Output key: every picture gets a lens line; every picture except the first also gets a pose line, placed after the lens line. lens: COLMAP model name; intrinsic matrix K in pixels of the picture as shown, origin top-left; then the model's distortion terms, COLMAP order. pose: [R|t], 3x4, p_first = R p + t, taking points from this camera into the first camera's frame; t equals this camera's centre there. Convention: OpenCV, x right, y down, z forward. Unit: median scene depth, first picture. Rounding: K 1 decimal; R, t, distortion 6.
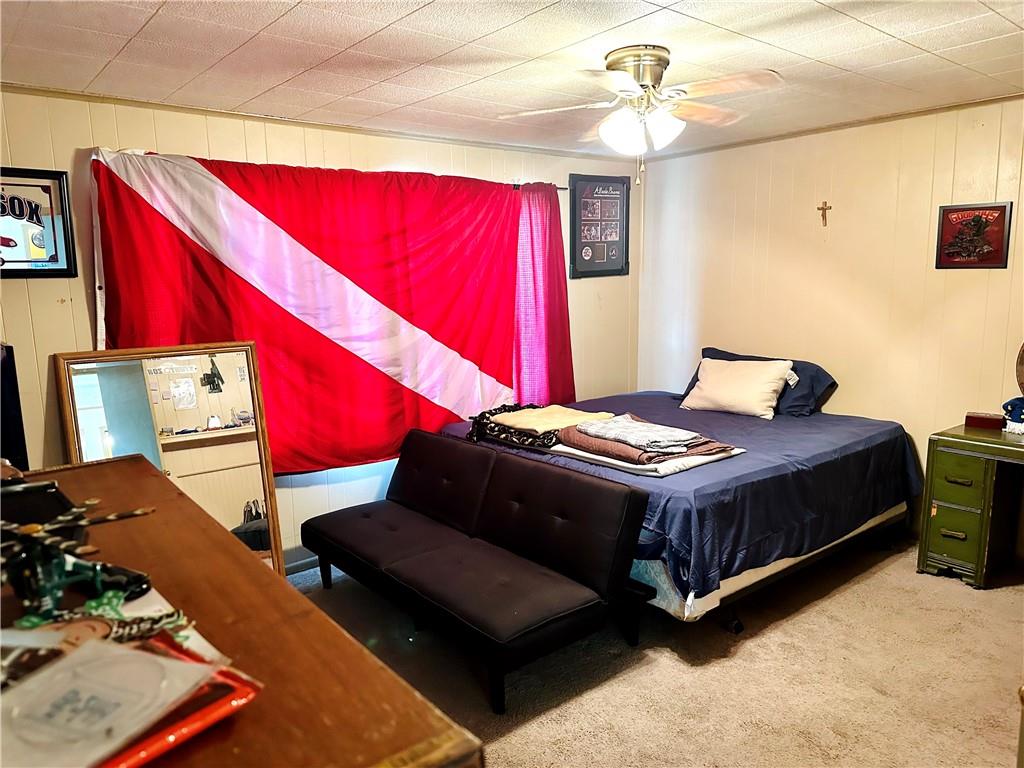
lens RADIAL K [[732.6, 0, 512.9], [0, 732.6, 388.4], [0, 0, 1]] dist [0.119312, -0.148246]
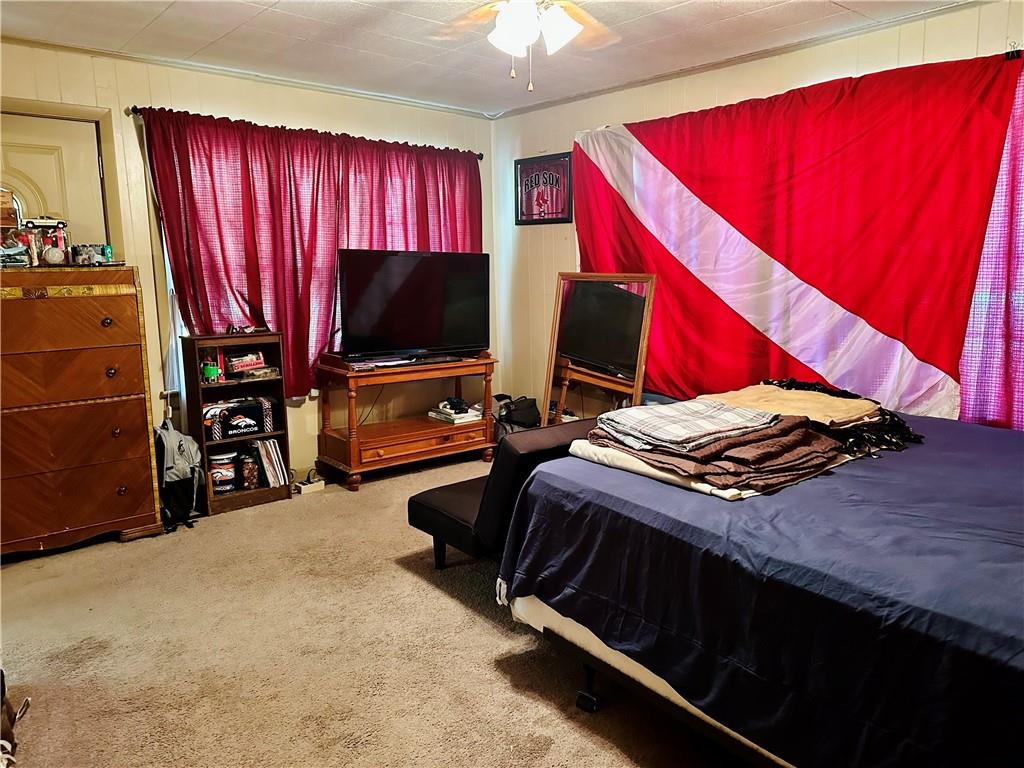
lens RADIAL K [[732.6, 0, 512.9], [0, 732.6, 388.4], [0, 0, 1]] dist [0.119312, -0.148246]
pose [[-0.006271, 0.195134, -0.980756, 0.896084], [-0.151608, 0.969253, 0.193815, -0.087501], [0.988421, 0.149906, 0.023505, 0.838266]]
